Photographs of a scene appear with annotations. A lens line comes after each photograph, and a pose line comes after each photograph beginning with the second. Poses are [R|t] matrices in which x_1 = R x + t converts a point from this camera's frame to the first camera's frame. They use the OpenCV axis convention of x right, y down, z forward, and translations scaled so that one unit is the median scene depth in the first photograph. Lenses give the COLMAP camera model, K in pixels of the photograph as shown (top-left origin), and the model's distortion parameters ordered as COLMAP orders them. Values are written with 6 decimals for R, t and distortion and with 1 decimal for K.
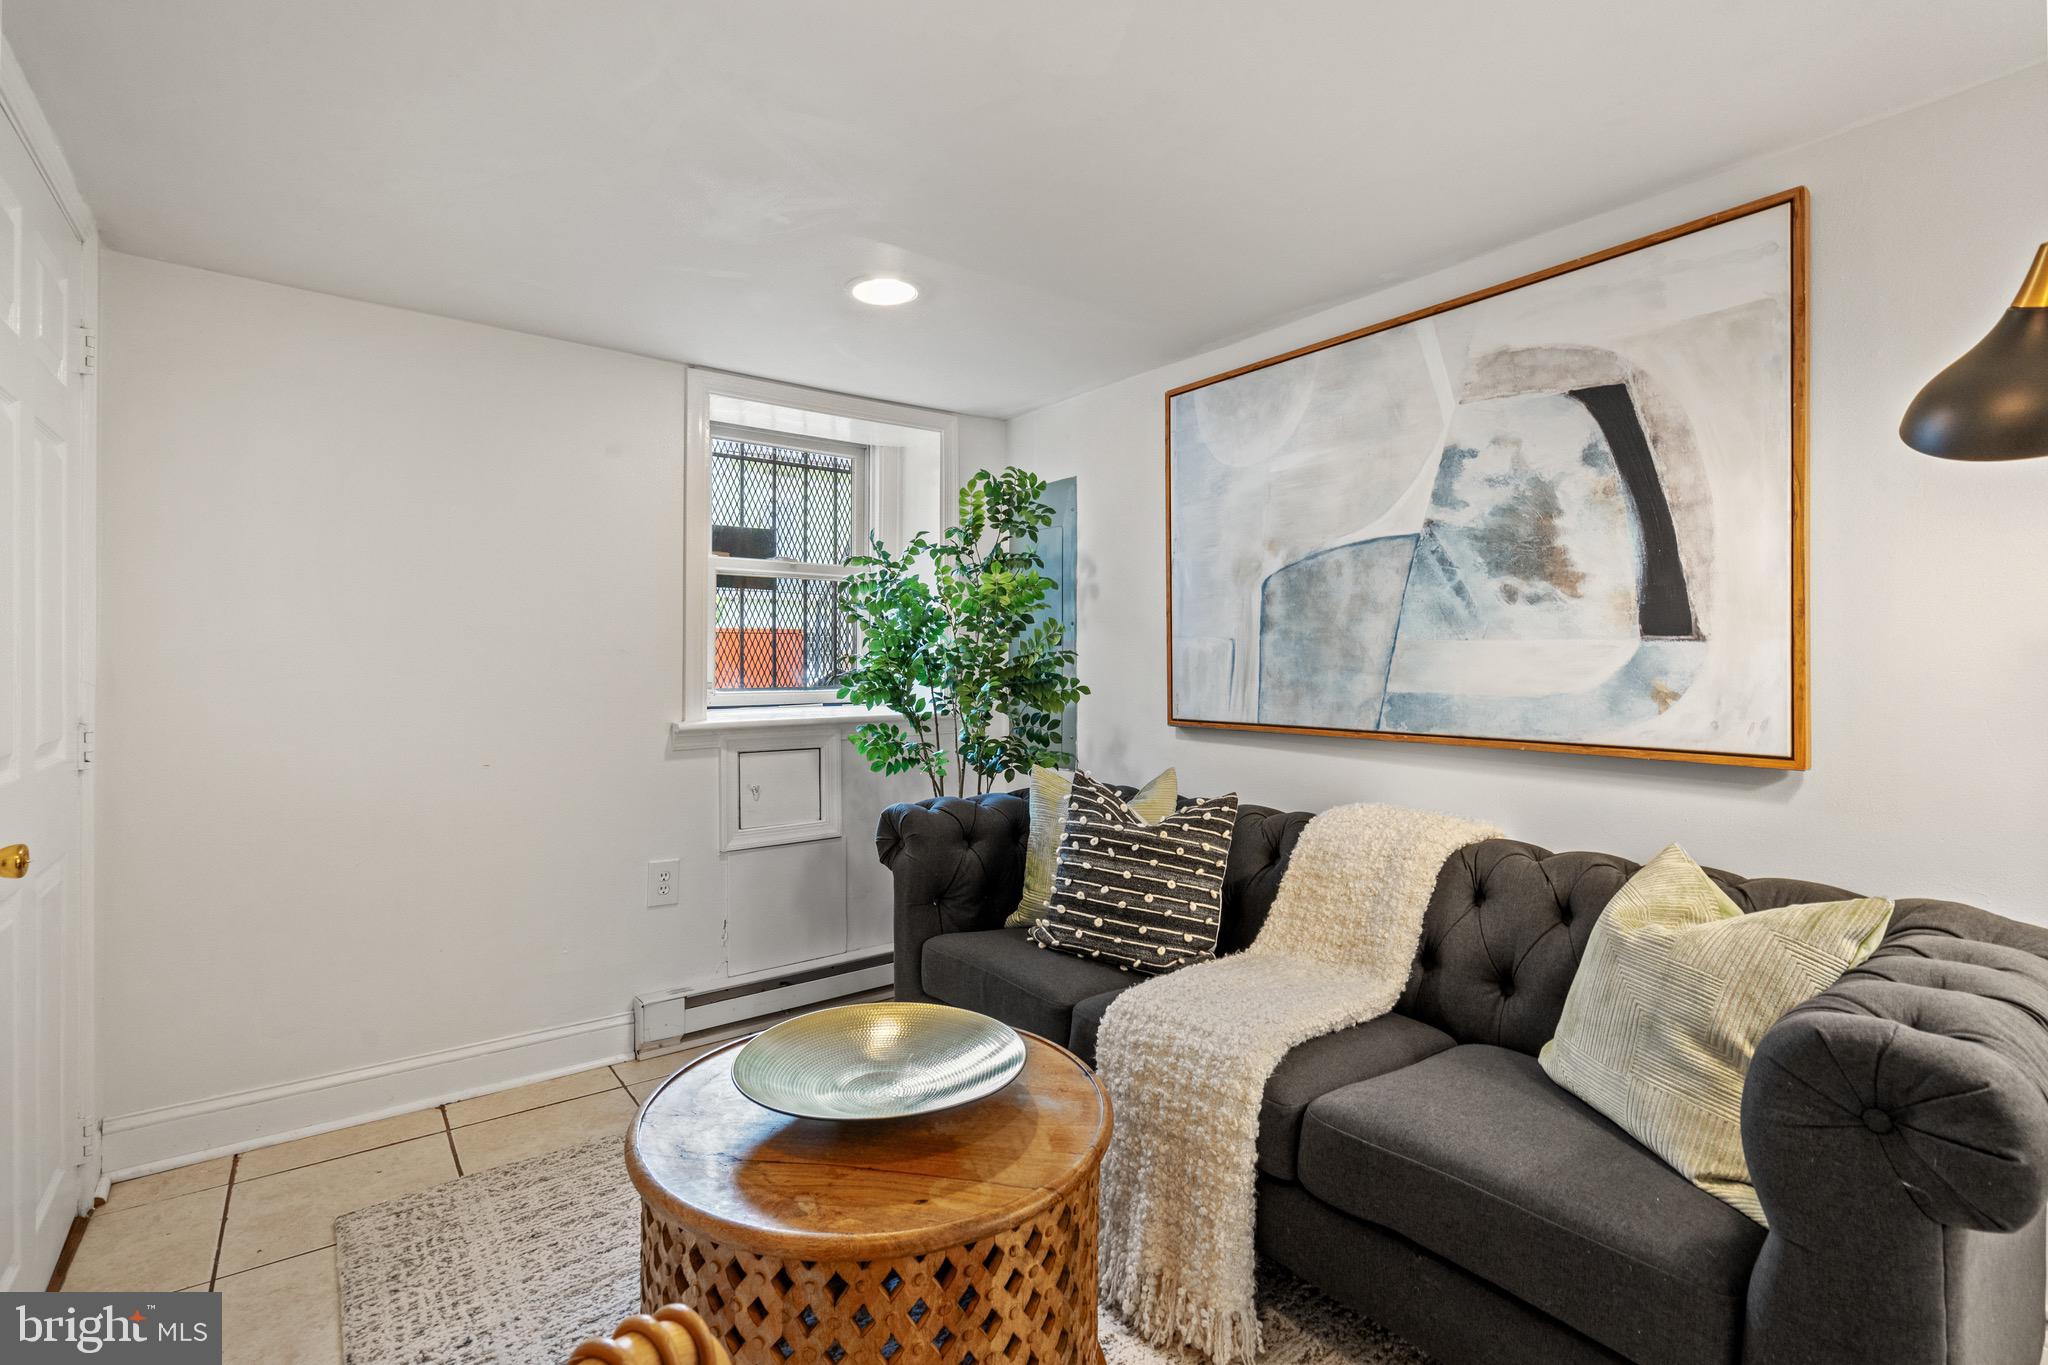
lens RADIAL K [[927.3, 0, 1024.5], [0, 927.3, 671.1], [0, 0, 1]] dist [-0.009565, 0.004351]
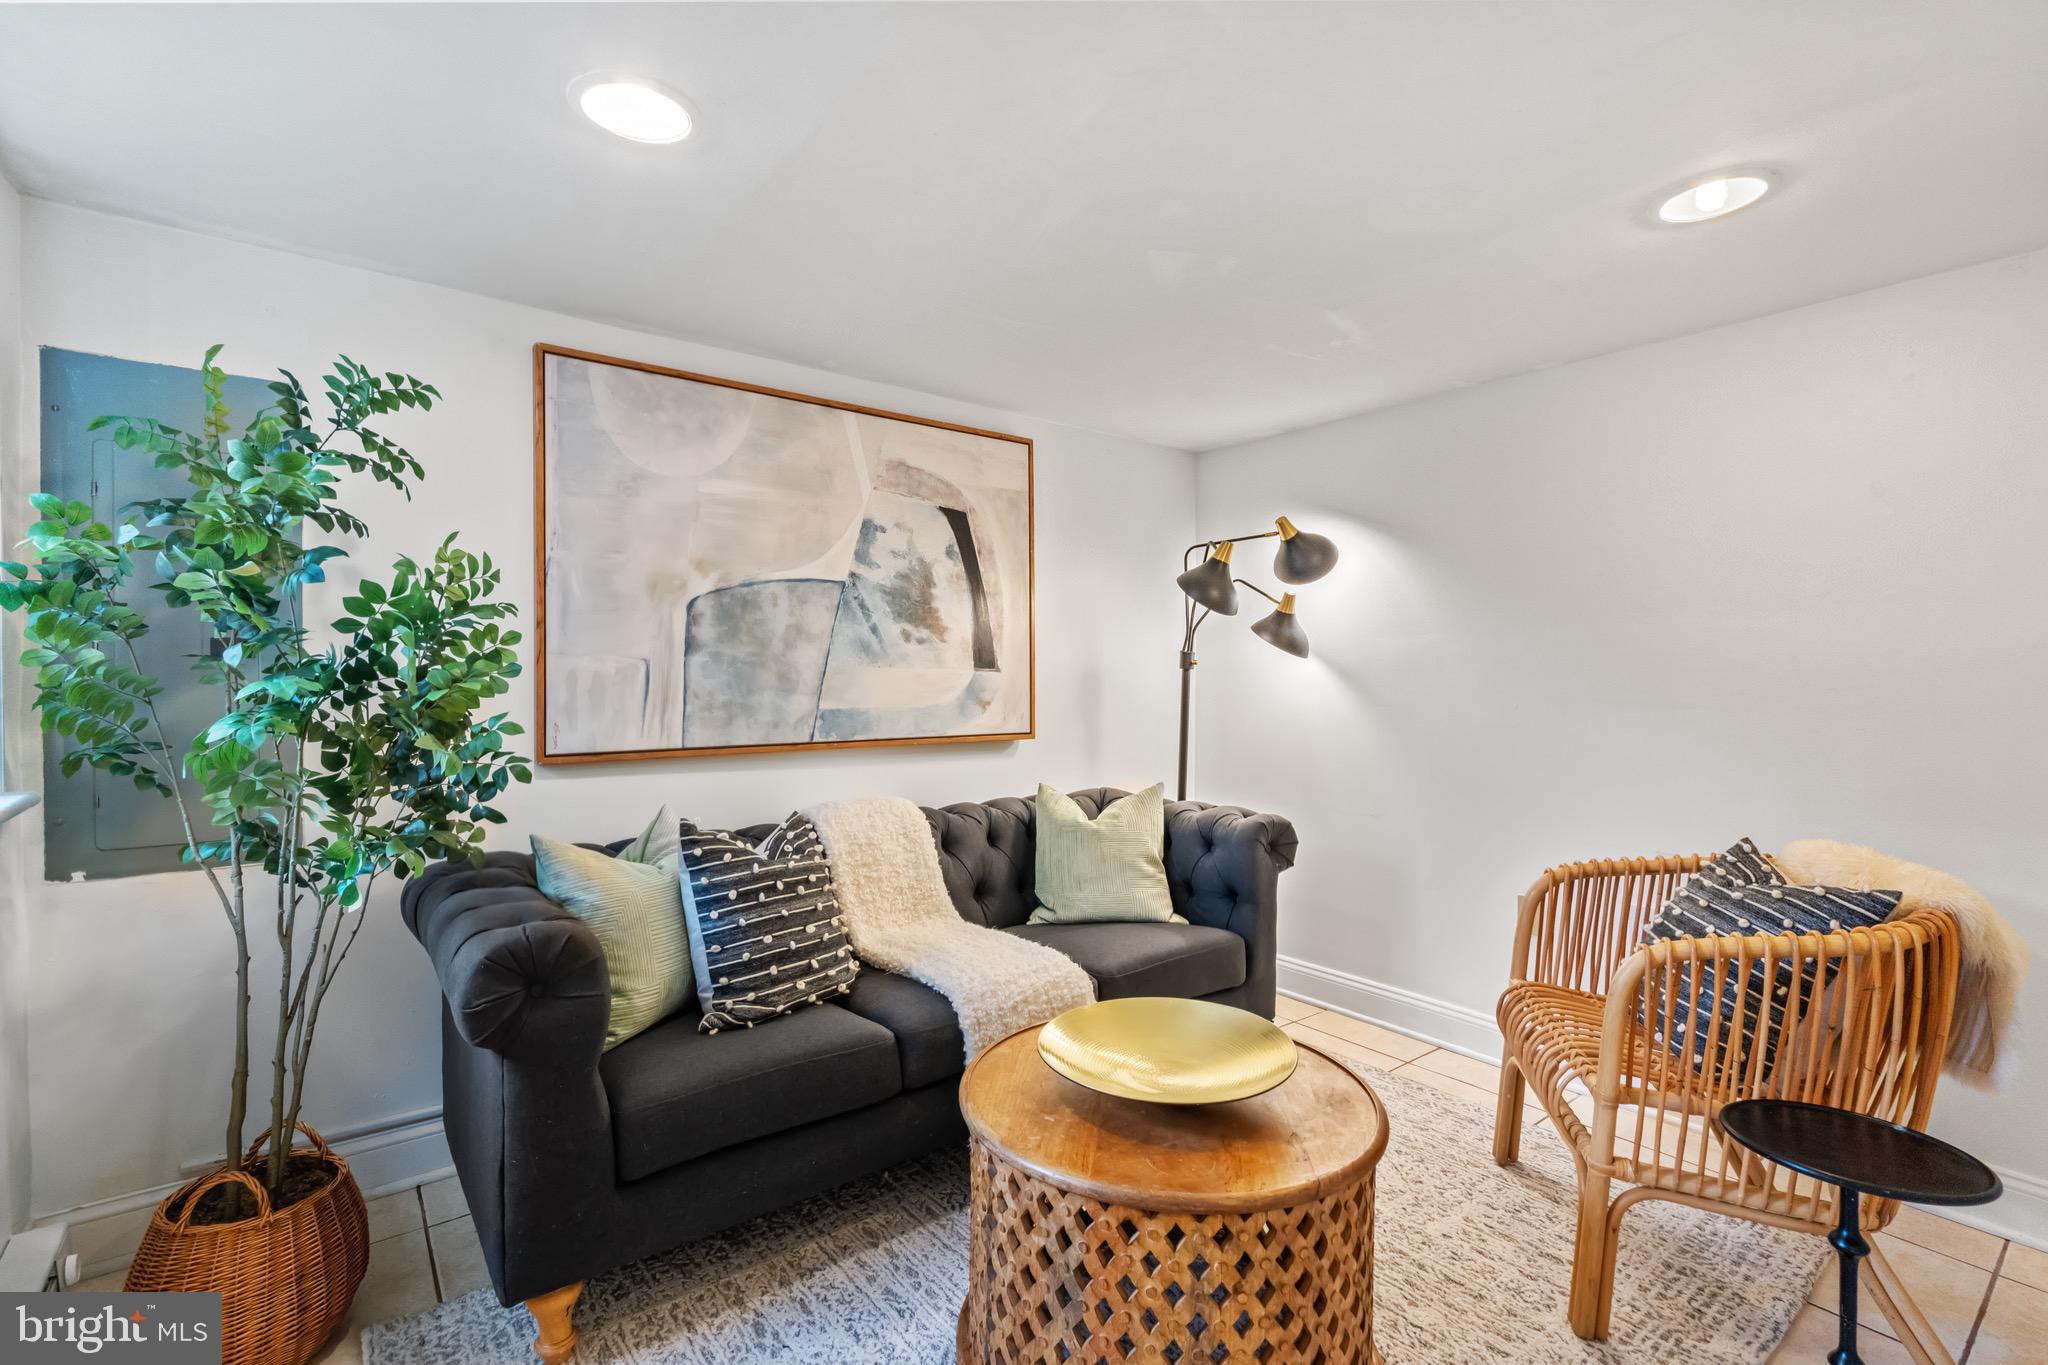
lens RADIAL K [[927.3, 0, 1025.7], [0, 927.3, 683.2], [0, 0, 1]] dist [-0.009565, 0.004351]
pose [[-0.007630, -0.013205, 0.999884, -0.815087], [0.001875, 0.999911, 0.013219, -0.026270], [-0.999969, 0.001975, -0.007604, 0.747527]]
